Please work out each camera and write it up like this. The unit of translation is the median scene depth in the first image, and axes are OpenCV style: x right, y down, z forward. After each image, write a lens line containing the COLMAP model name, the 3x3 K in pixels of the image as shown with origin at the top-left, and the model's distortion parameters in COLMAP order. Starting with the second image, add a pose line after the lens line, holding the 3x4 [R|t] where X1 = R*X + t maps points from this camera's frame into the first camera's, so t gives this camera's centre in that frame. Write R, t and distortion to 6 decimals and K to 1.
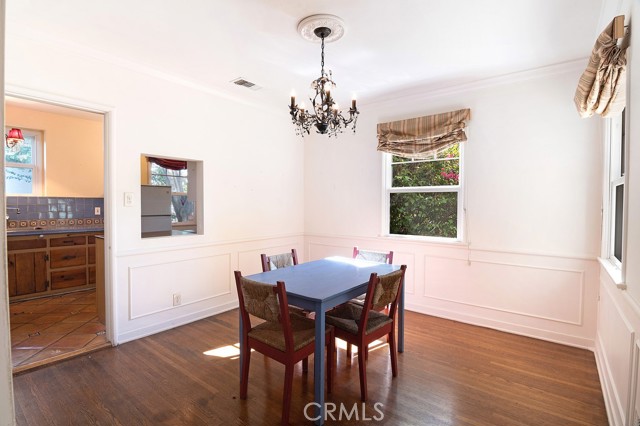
lens RADIAL K [[313.3, 0, 320.0], [0, 313.3, 213.0], [0, 0, 1]] dist [-0.001963, -0.000593]
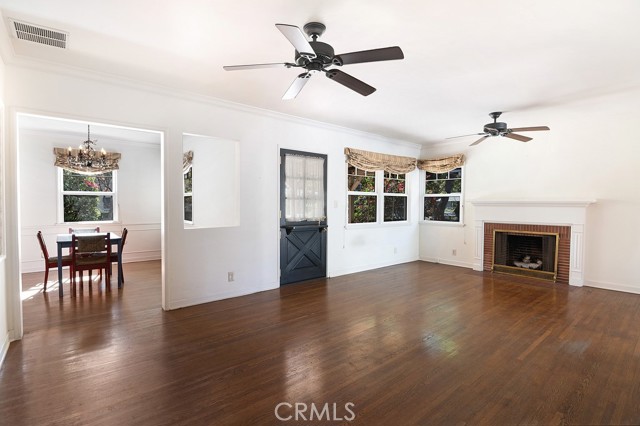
lens RADIAL K [[313.3, 0, 320.0], [0, 313.3, 213.0], [0, 0, 1]] dist [-0.001963, -0.000593]
pose [[0.205925, -0.026085, 0.978220, -1.130734], [0.037860, 0.999109, 0.018672, 0.048345], [-0.977835, 0.033191, 0.206729, -0.585545]]
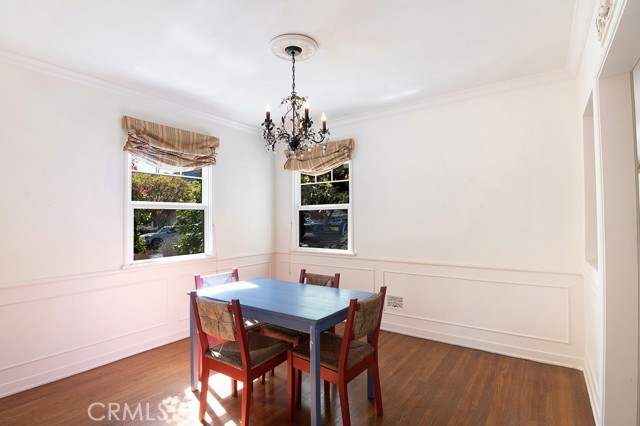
lens RADIAL K [[313.3, 0, 320.0], [0, 313.3, 213.0], [0, 0, 1]] dist [-0.001963, -0.000593]
pose [[-0.036392, 0.018002, 0.999175, -0.647231], [0.042431, 0.998964, -0.016453, -0.022897], [-0.998436, 0.041797, -0.037118, 0.647086]]
